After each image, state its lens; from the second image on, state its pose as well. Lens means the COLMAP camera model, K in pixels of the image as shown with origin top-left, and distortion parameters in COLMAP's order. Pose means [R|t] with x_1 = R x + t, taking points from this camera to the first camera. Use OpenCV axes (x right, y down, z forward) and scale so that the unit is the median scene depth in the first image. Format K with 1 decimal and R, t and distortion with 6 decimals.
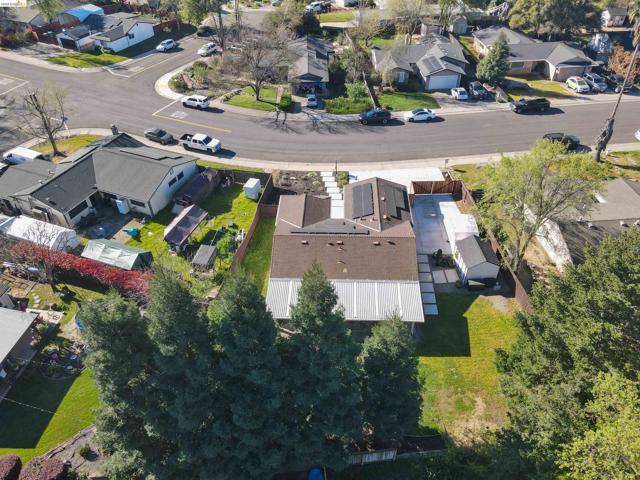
lens RADIAL K [[470.4, 0, 322.9], [0, 470.4, 242.9], [0, 0, 1]] dist [0.008144, 0.010493]
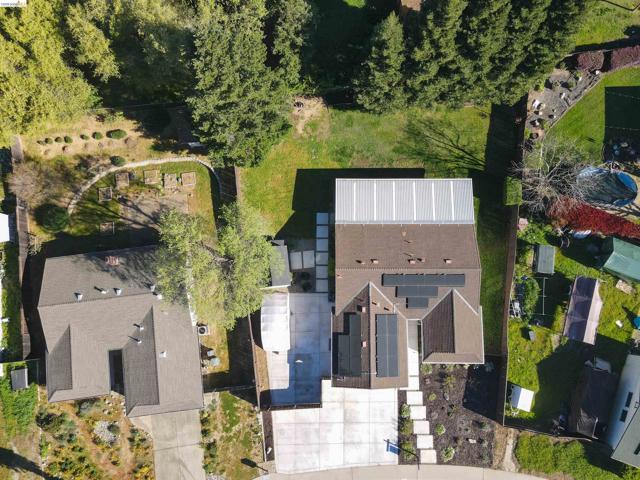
lens RADIAL K [[470.4, 0, 322.9], [0, 470.4, 242.9], [0, 0, 1]] dist [0.008144, 0.010493]
pose [[-0.999086, 0.039198, 0.017055, 0.135379], [-0.007123, -0.546031, 0.837735, -0.534395], [0.042150, 0.836848, 0.545811, 0.279663]]
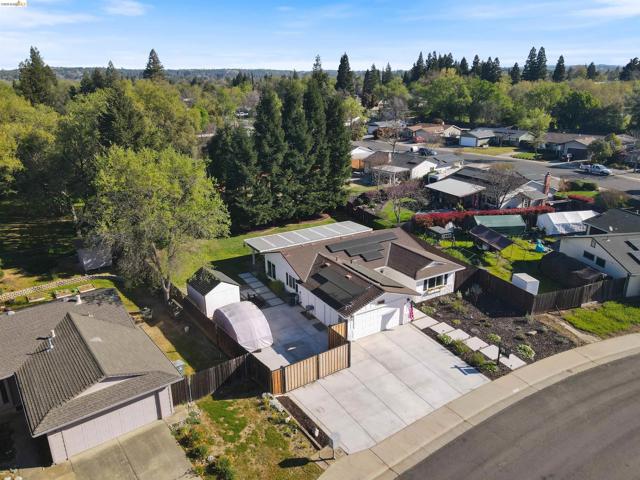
lens RADIAL K [[470.4, 0, 322.9], [0, 470.4, 242.9], [0, 0, 1]] dist [0.008144, 0.010493]
pose [[-0.838032, 0.193078, -0.510316, 0.396898], [-0.343482, 0.540017, 0.768376, -0.508602], [0.423936, 0.819208, -0.386233, 0.919591]]
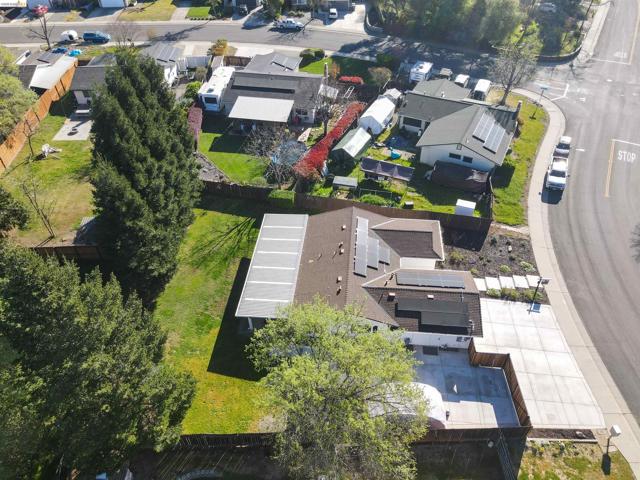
lens RADIAL K [[470.4, 0, 322.9], [0, 470.4, 242.9], [0, 0, 1]] dist [0.008144, 0.010493]
pose [[-0.052438, 0.680295, -0.731061, 0.479776], [-0.649216, 0.533031, 0.542583, -0.333042], [0.758794, 0.503068, 0.413708, 0.377608]]
